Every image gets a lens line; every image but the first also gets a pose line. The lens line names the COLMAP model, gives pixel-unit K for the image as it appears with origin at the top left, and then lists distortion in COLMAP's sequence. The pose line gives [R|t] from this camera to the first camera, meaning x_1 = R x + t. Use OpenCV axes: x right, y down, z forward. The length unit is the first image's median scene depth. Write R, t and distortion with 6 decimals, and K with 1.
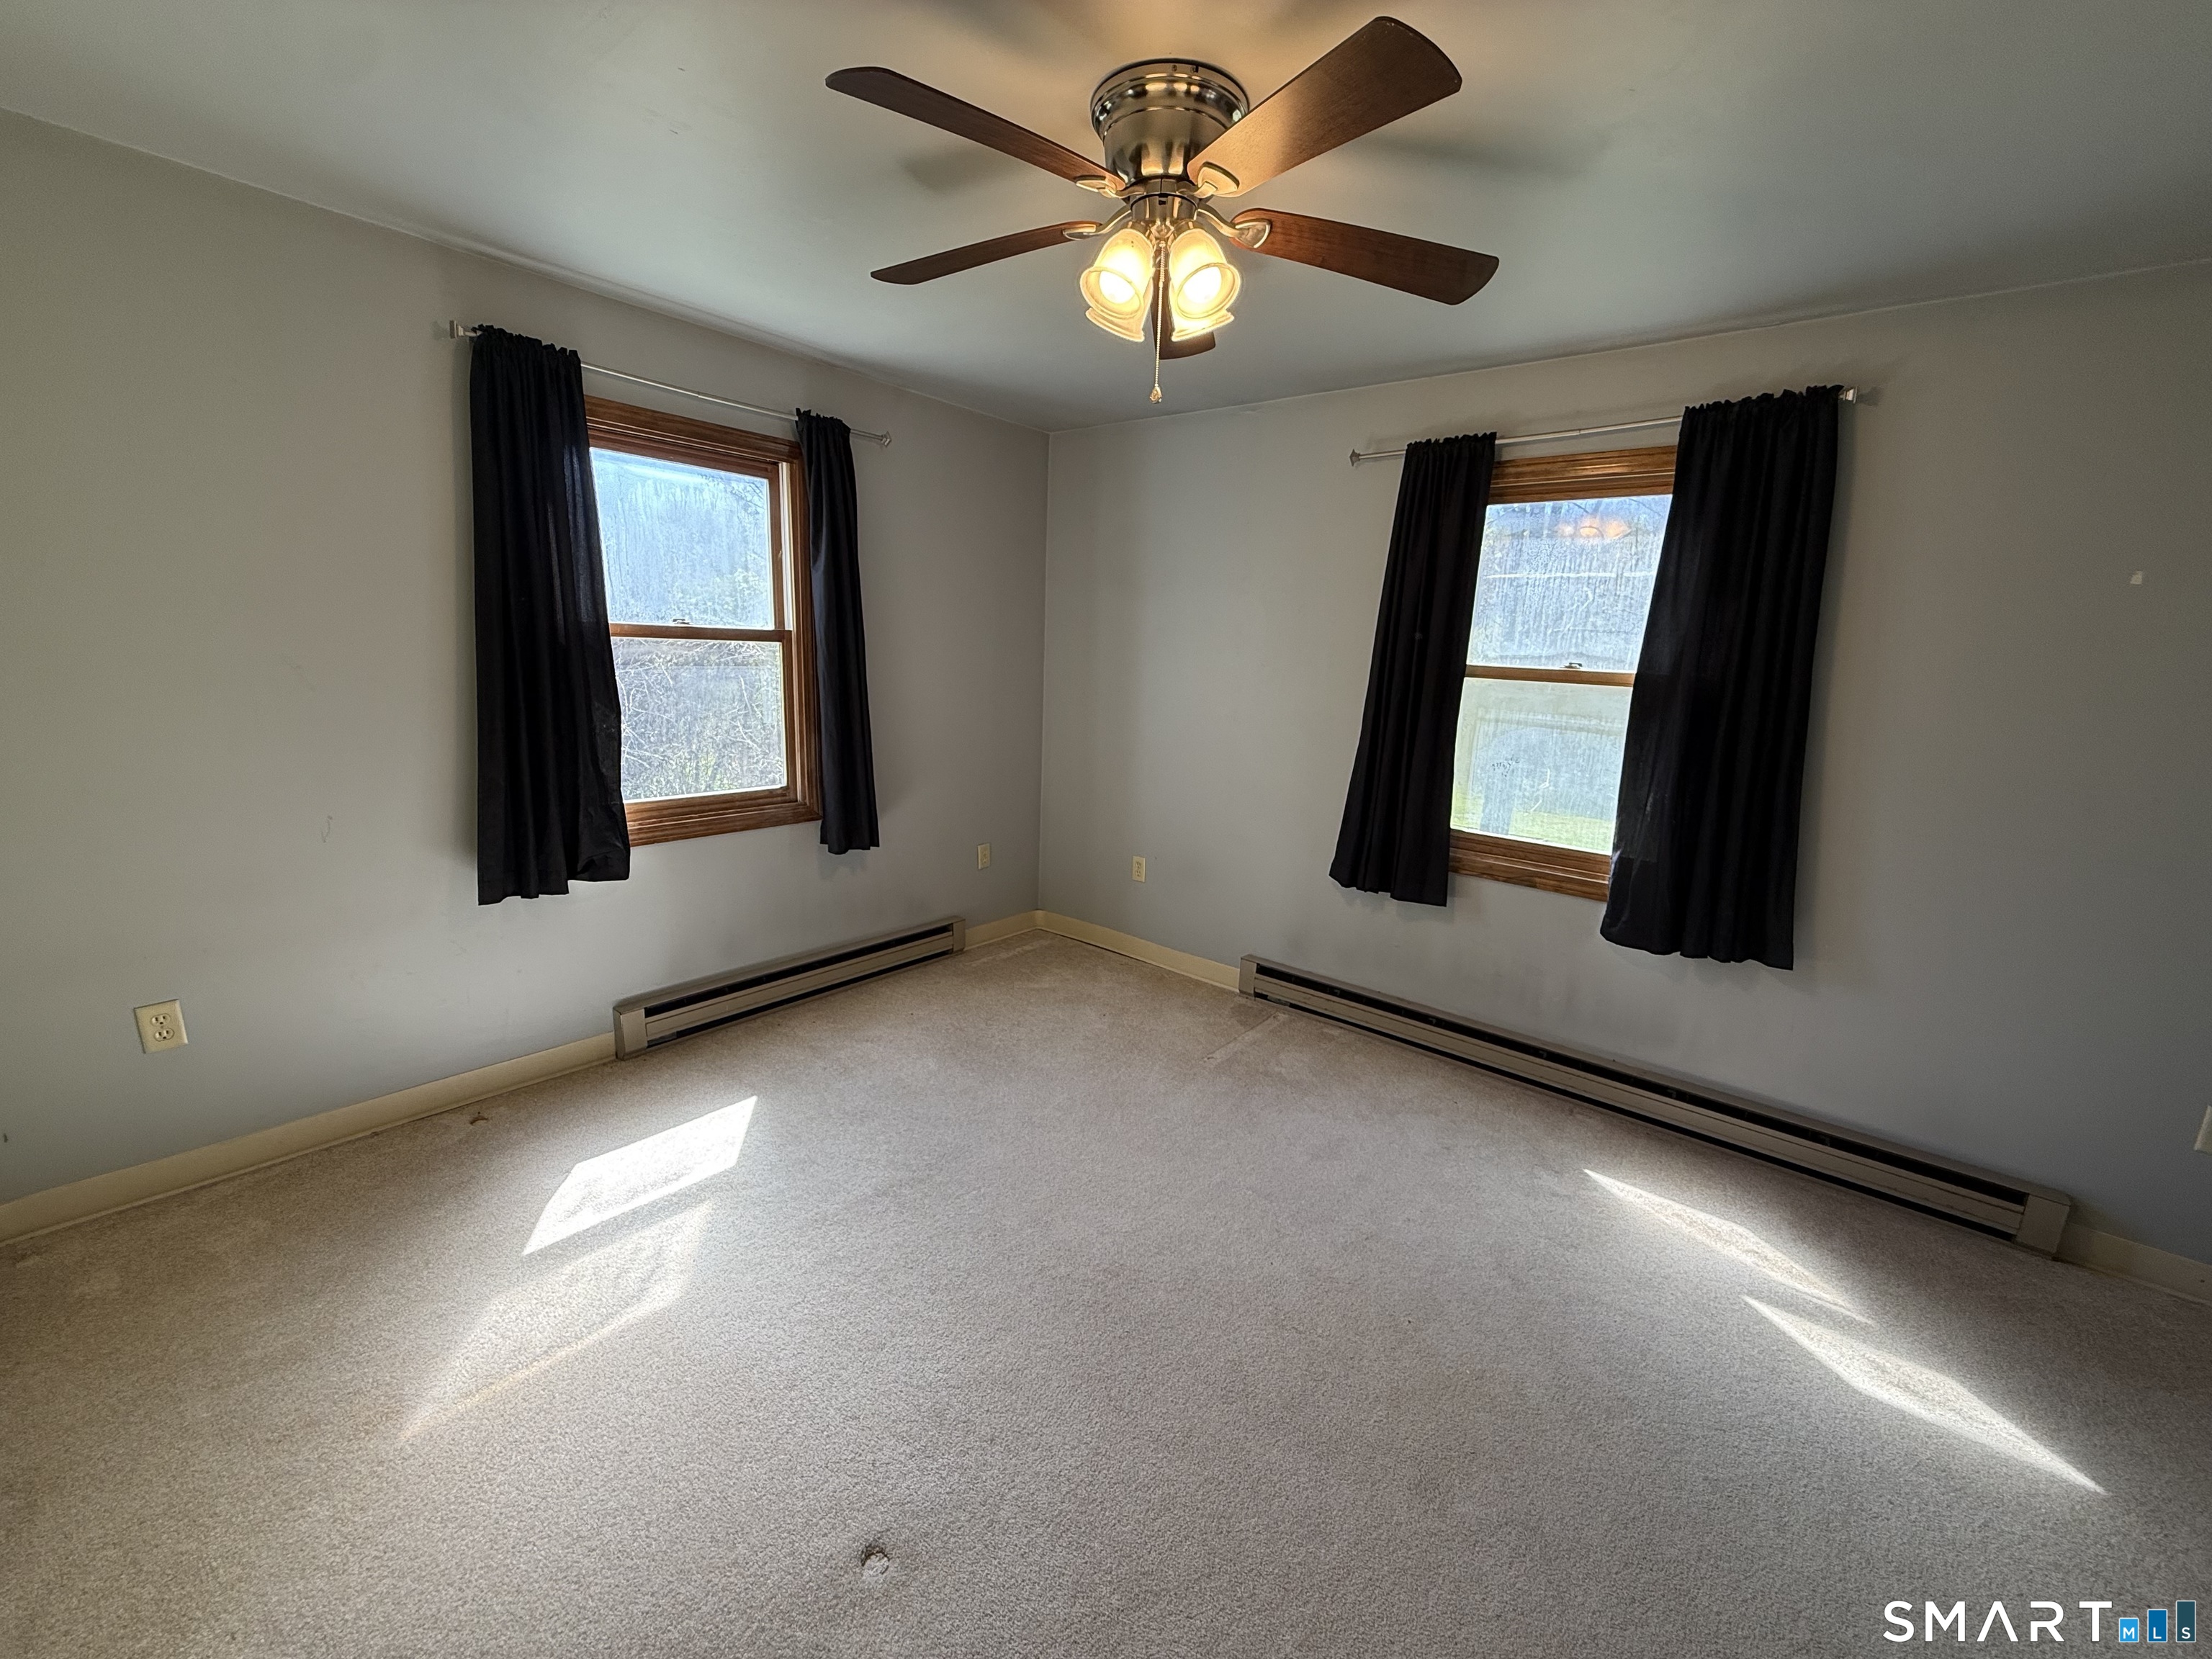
lens RADIAL K [[886.4, 0, 1098.5], [0, 886.4, 825.0], [0, 0, 1]] dist [0.000271, -0.000317]
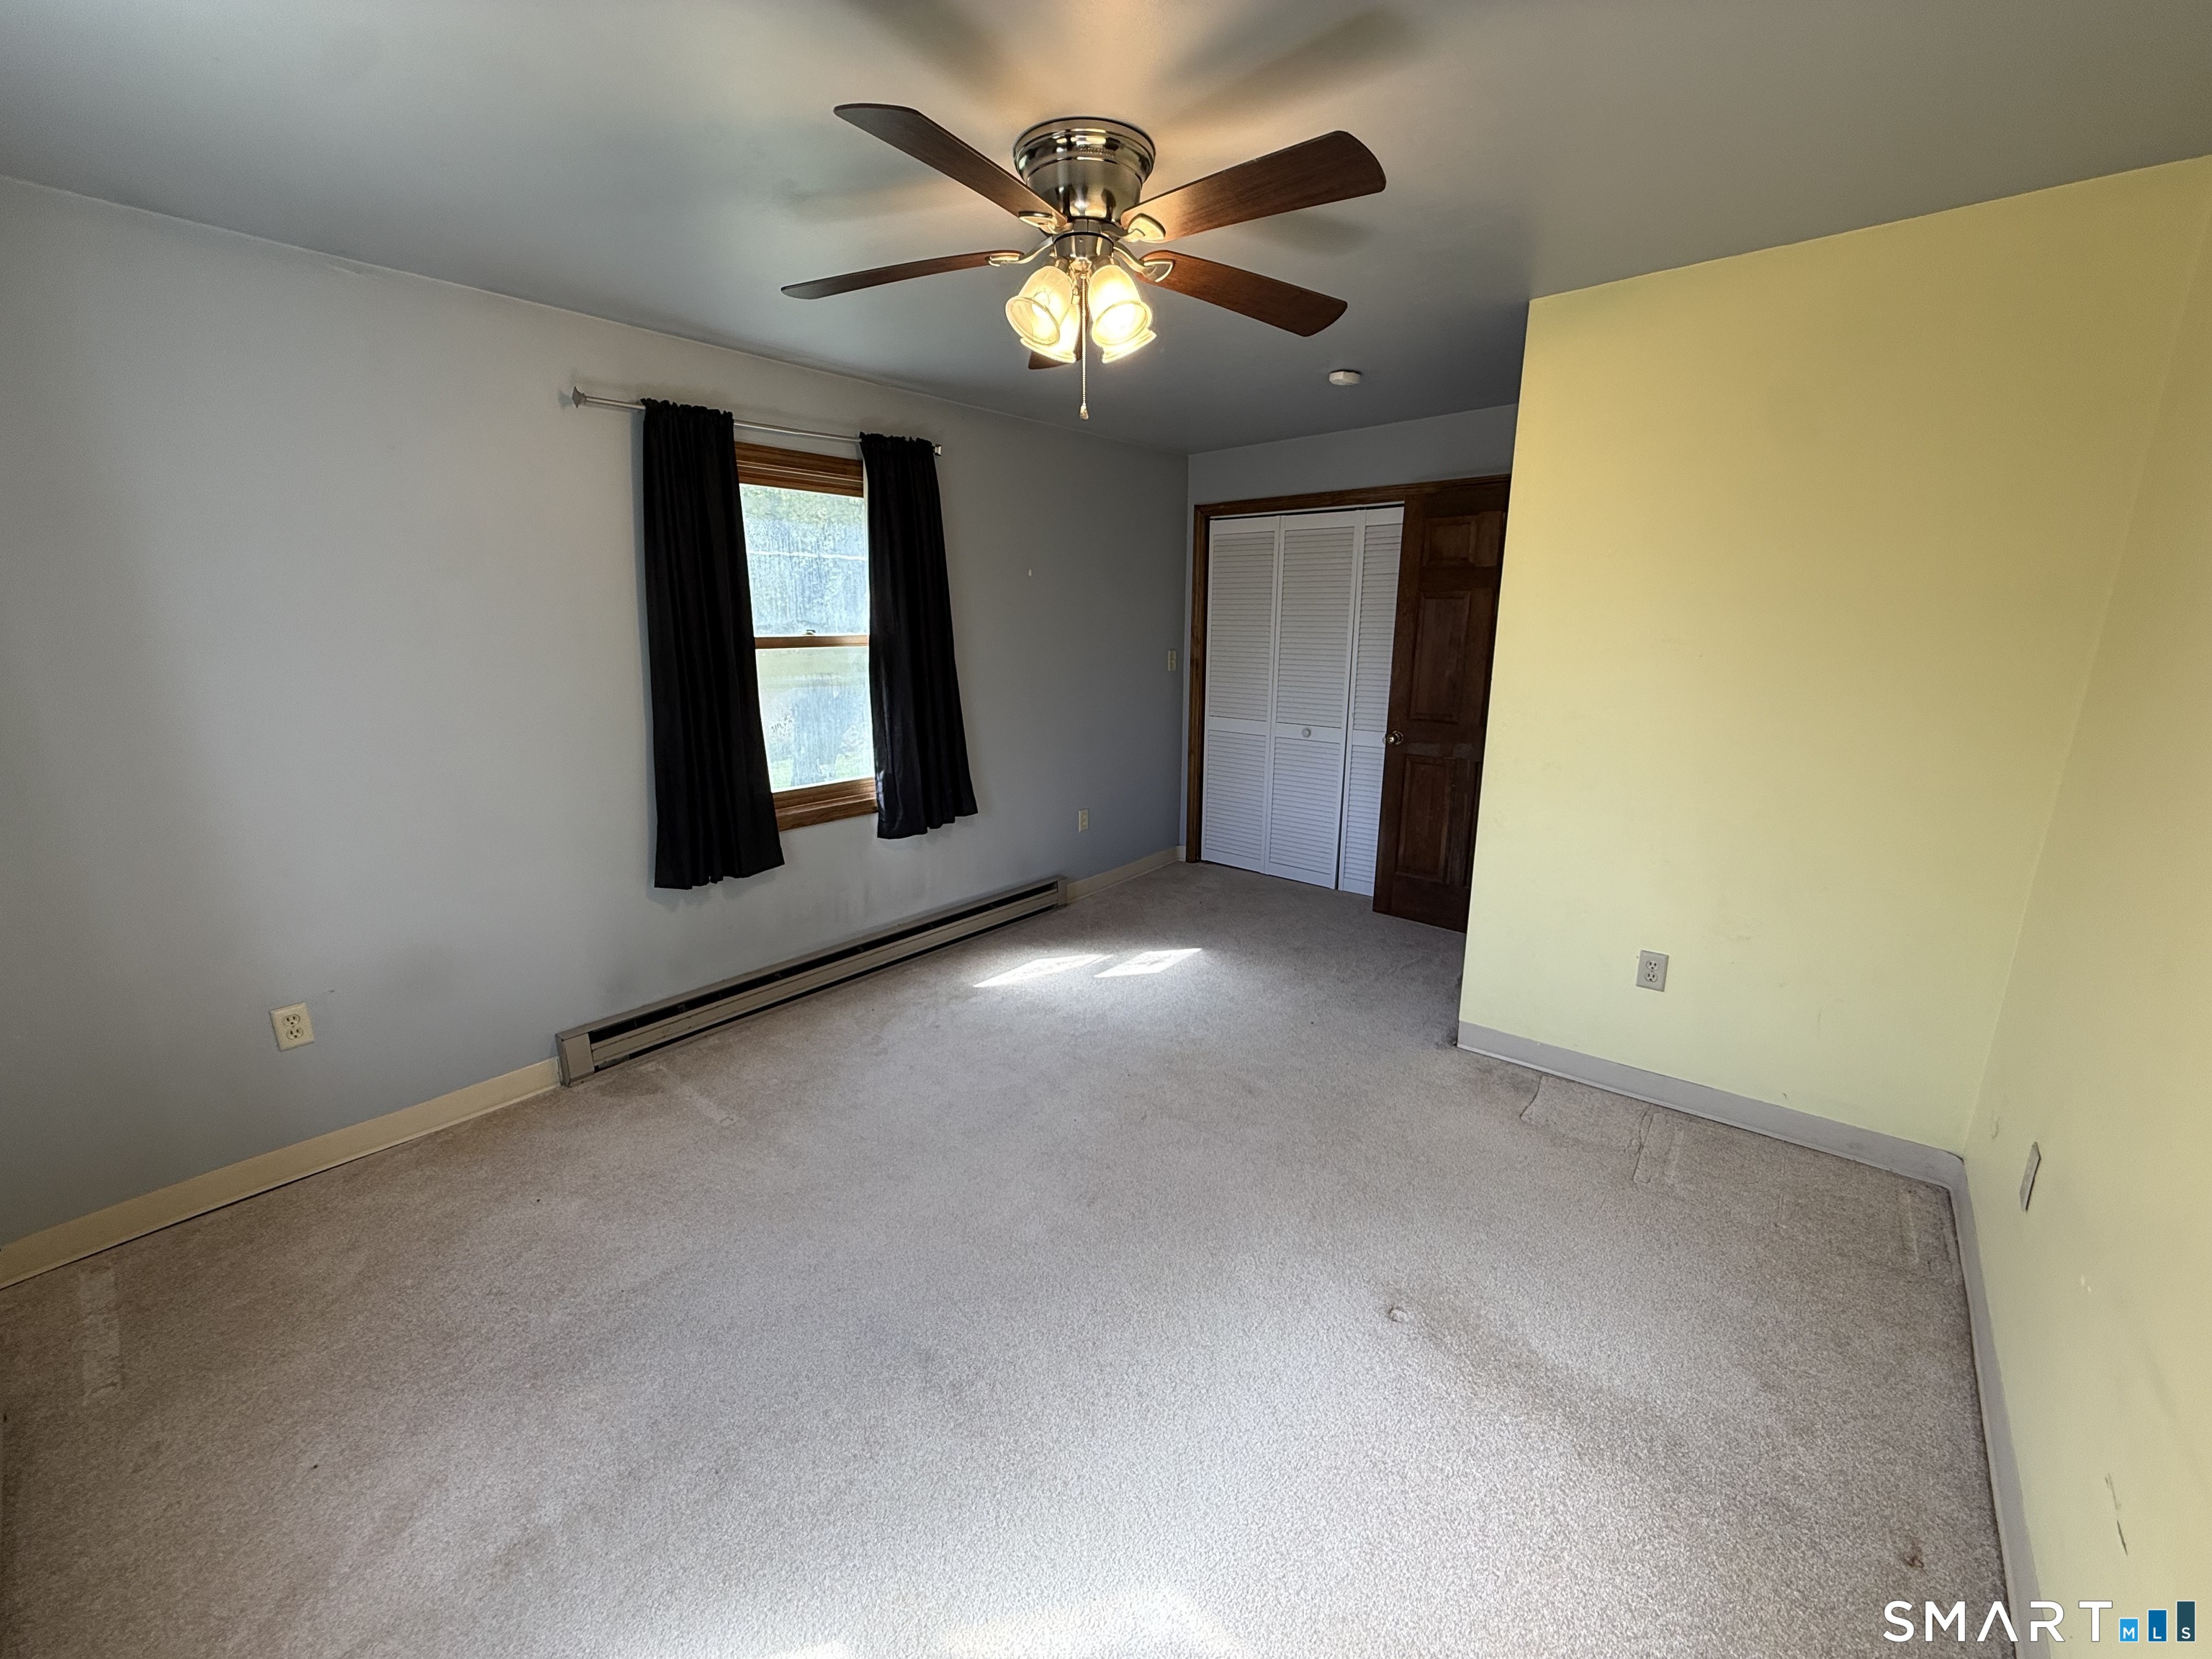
lens RADIAL K [[882.0, 0, 1096.8], [0, 882.0, 828.9], [0, 0, 1]] dist [-0.000552, -0.000251]
pose [[0.008110, -0.275163, 0.961363, -0.650651], [0.205554, 0.941322, 0.267693, -0.164423], [-0.978612, 0.195441, 0.064195, 0.583084]]
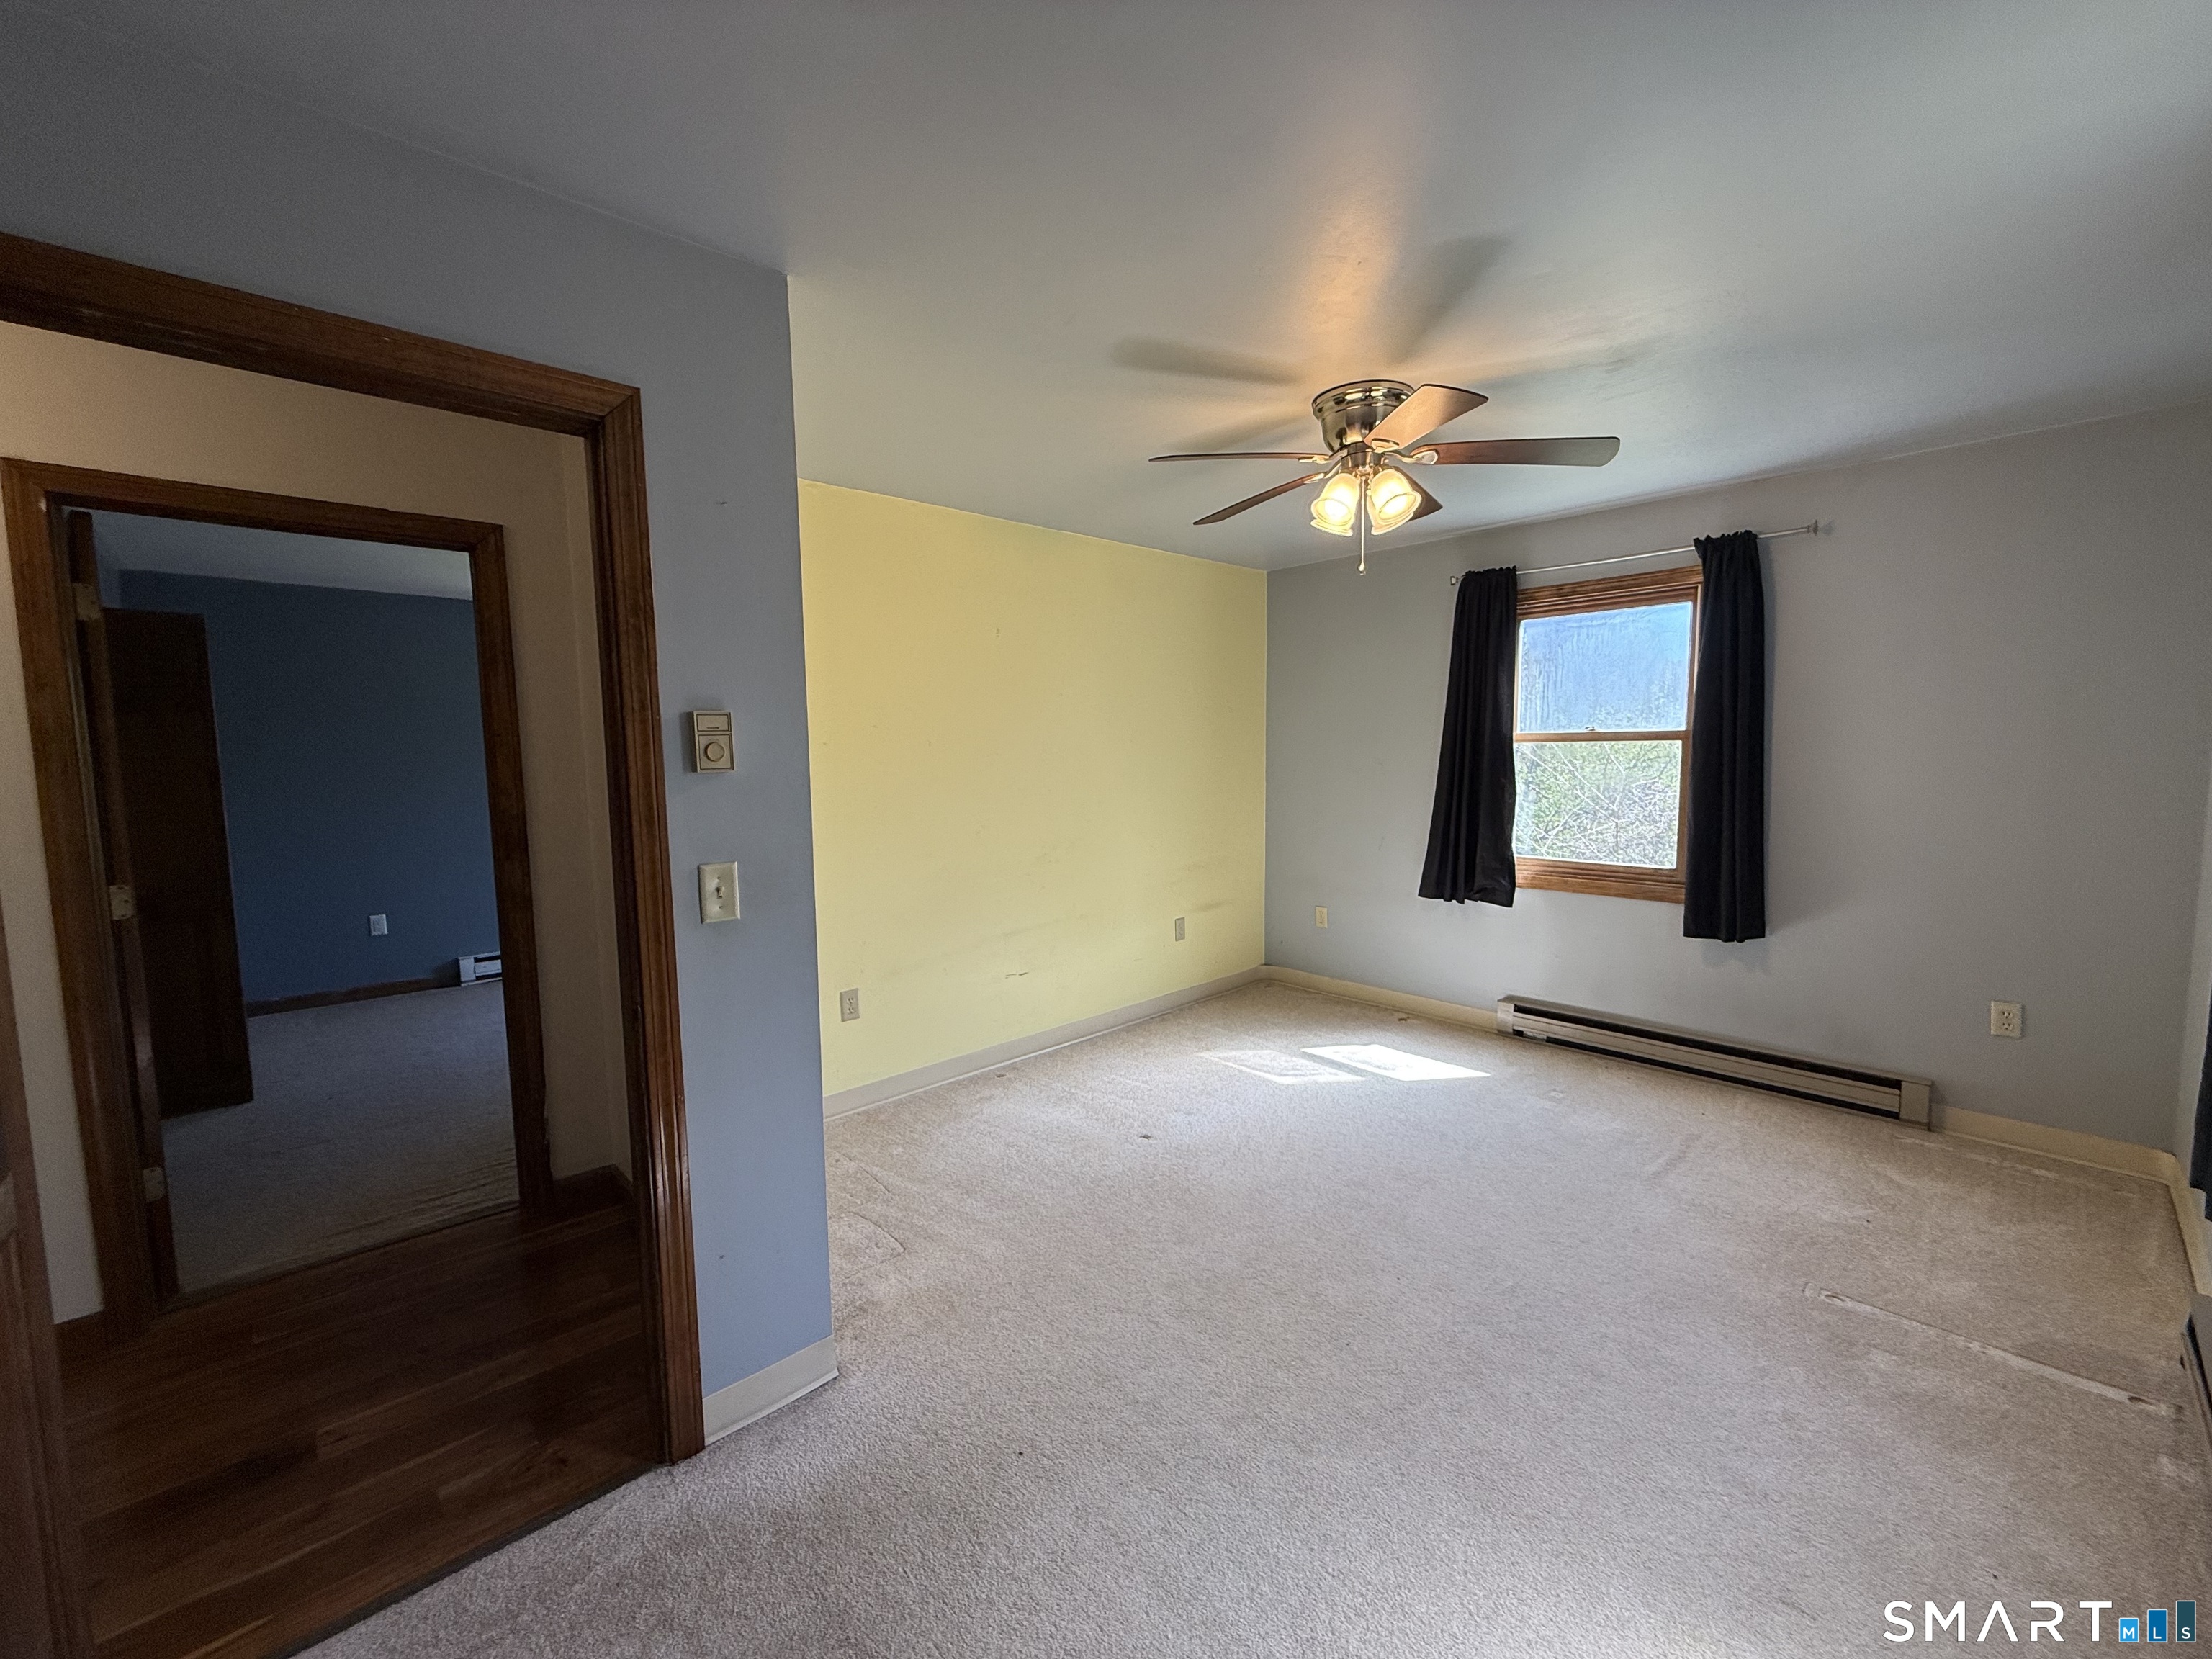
lens RADIAL K [[882.0, 0, 1096.8], [0, 882.0, 828.9], [0, 0, 1]] dist [-0.000552, -0.000251]
pose [[-0.124802, 0.056691, -0.990561, 0.934848], [-0.182460, 0.980028, 0.079076, -0.054604], [0.975260, 0.190607, -0.111966, 0.462684]]
